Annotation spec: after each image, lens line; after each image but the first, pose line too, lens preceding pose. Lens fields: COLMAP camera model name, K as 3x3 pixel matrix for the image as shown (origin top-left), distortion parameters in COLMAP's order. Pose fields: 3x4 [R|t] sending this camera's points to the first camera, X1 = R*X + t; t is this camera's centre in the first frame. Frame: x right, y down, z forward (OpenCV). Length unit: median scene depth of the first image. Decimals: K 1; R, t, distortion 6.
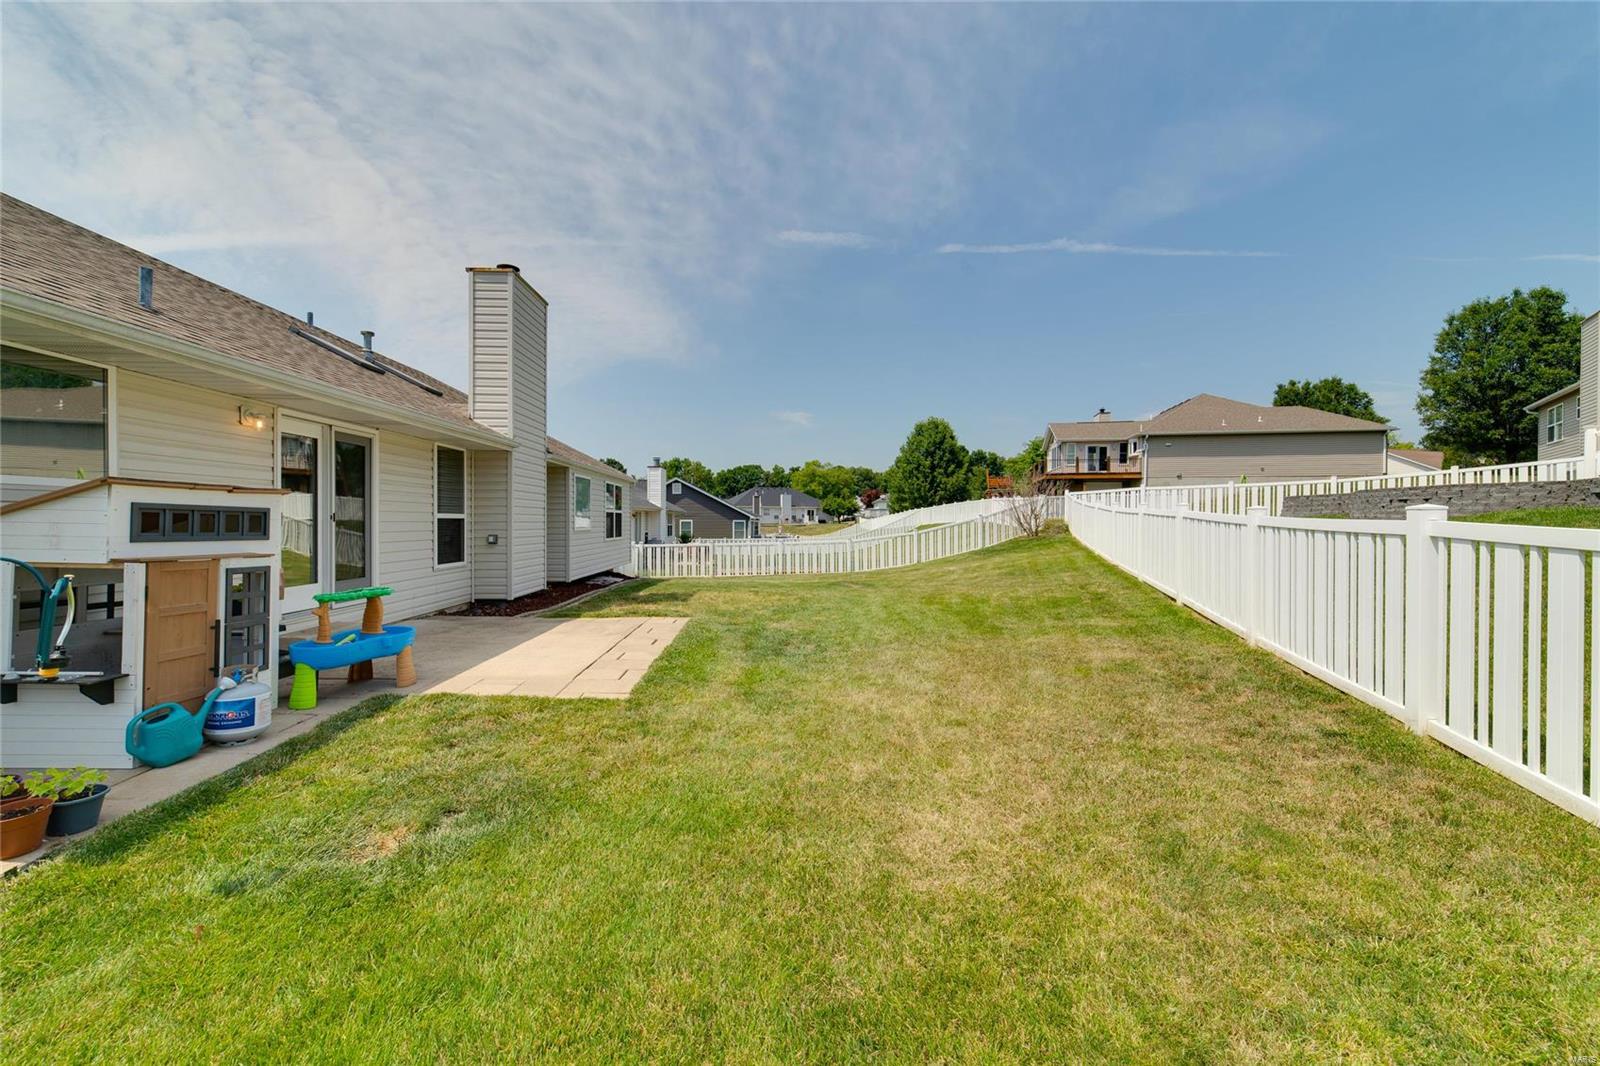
lens RADIAL K [[649.6, 0, 800.0], [0, 649.6, 533.0], [0, 0, 1]] dist [-0.001279, 0.008003]
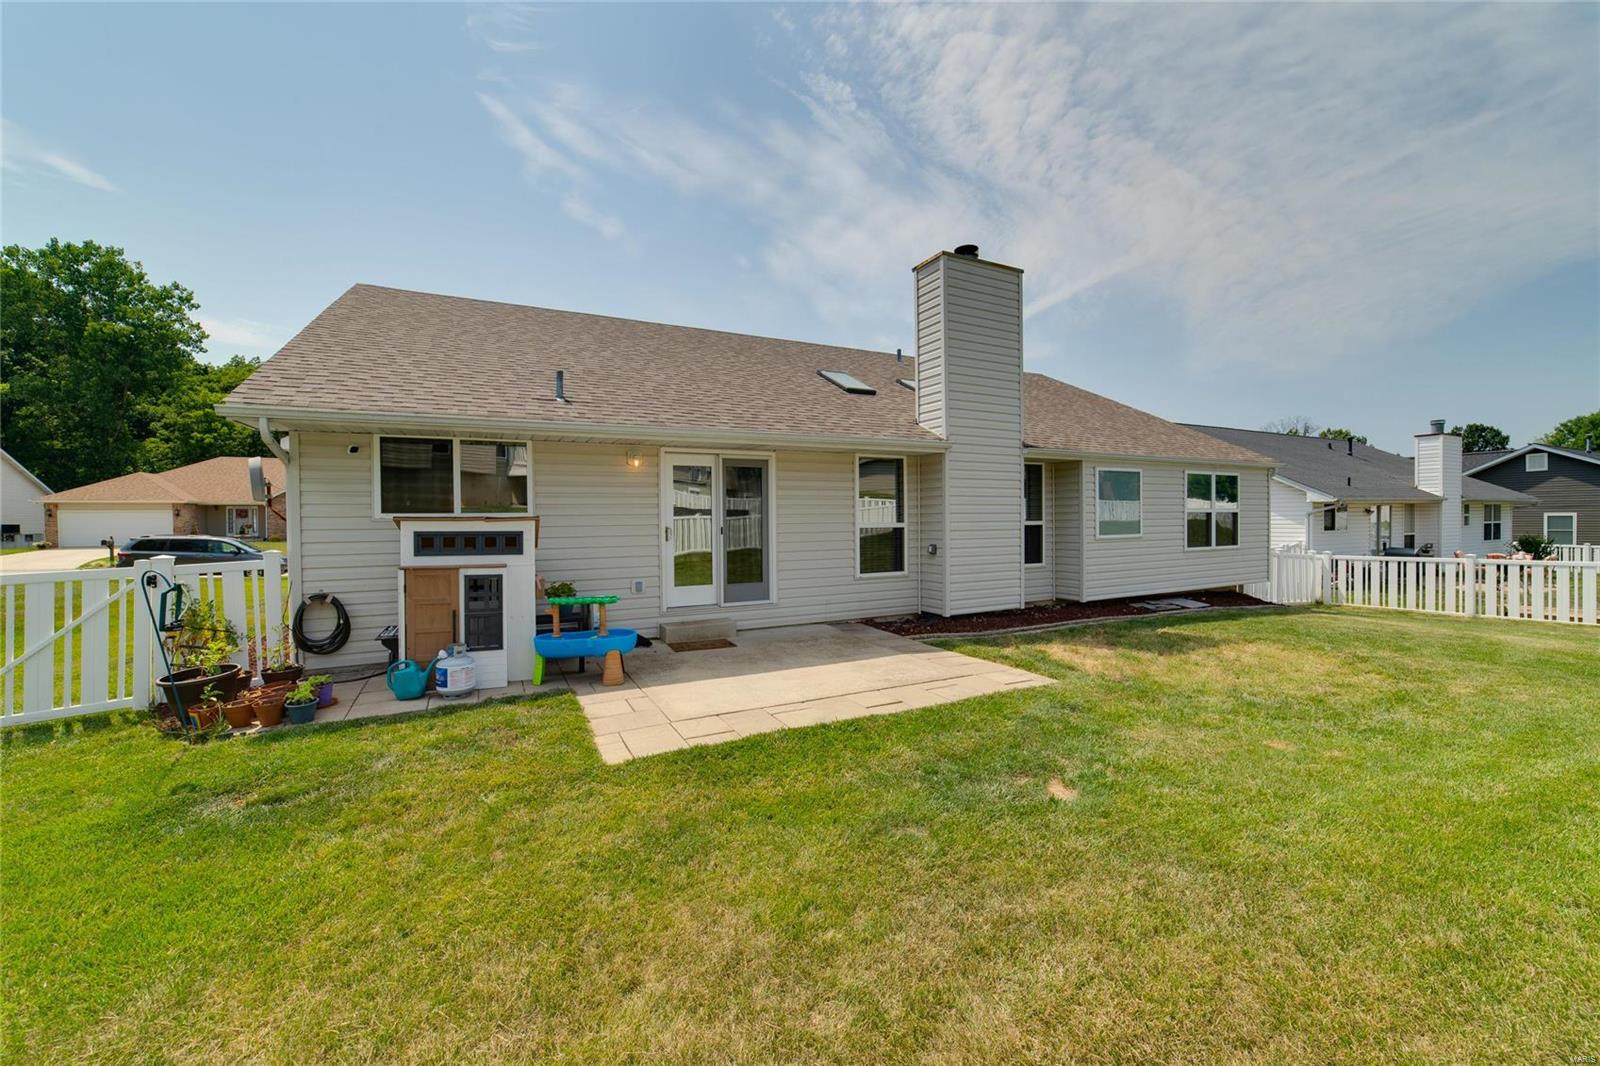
lens RADIAL K [[649.6, 0, 800.0], [0, 649.6, 533.0], [0, 0, 1]] dist [-0.001279, 0.008003]
pose [[0.419127, 0.007400, -0.907898, 0.106737], [-0.002119, 0.999972, 0.007172, -0.007197], [0.907925, -0.001082, 0.419131, 0.157231]]
